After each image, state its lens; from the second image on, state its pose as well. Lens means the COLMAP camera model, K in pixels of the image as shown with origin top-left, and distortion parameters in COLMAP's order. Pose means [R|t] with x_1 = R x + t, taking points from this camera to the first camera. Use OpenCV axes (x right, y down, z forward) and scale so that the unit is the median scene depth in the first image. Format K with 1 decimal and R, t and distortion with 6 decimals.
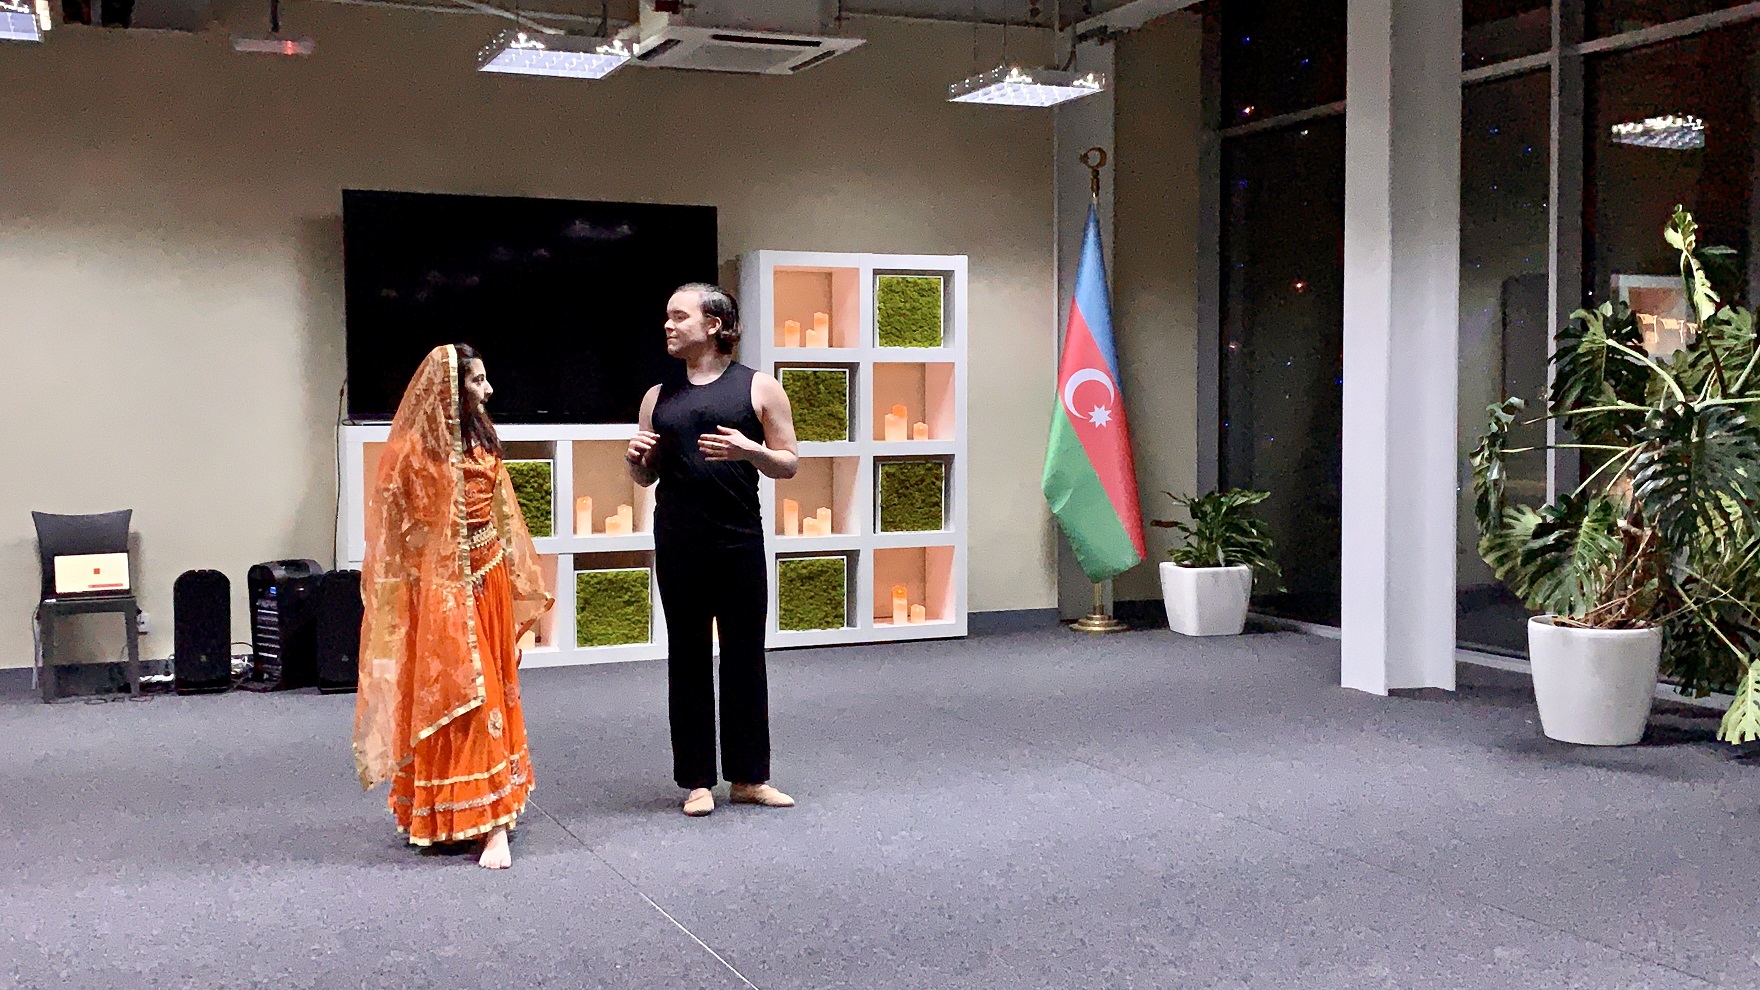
lens RADIAL K [[1807.9, 0, 880.0], [0, 1807.9, 495.0], [0, 0, 1]] dist [0.060112, -0.009003]
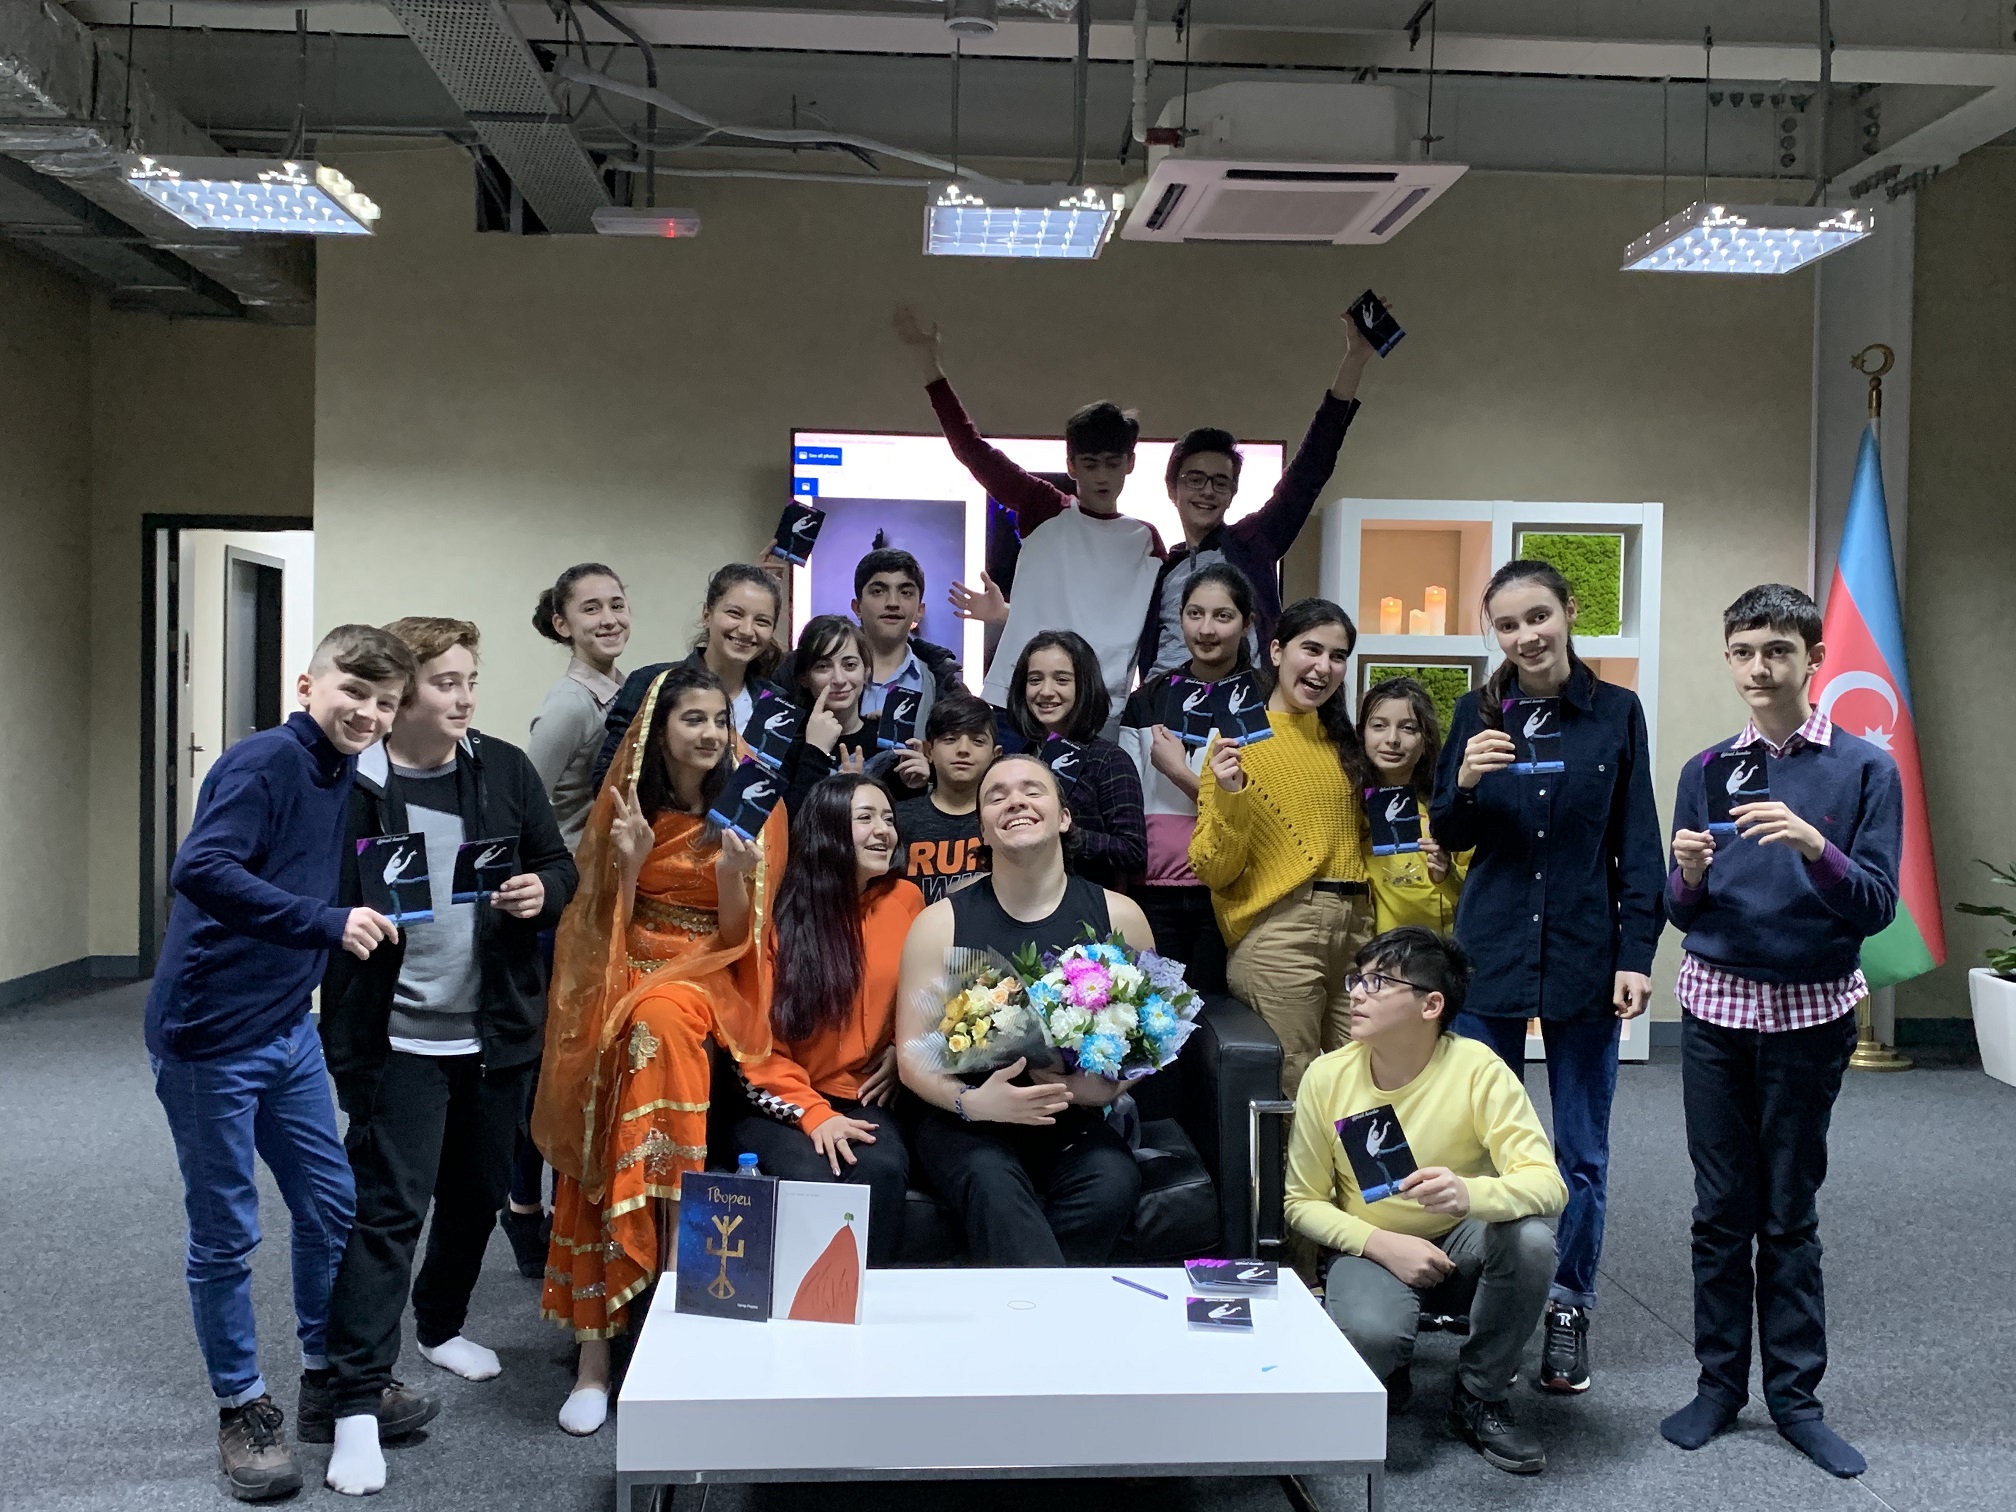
lens RADIAL K [[1852.9, 0, 1011.4], [0, 1852.9, 747.5], [0, 0, 1]] dist [-0.011161, -0.002933]
pose [[0.936916, 0.025995, -0.348587, 0.063597], [-0.037306, 0.998971, -0.025773, -0.013104], [0.347558, 0.037152, 0.936922, 0.262828]]
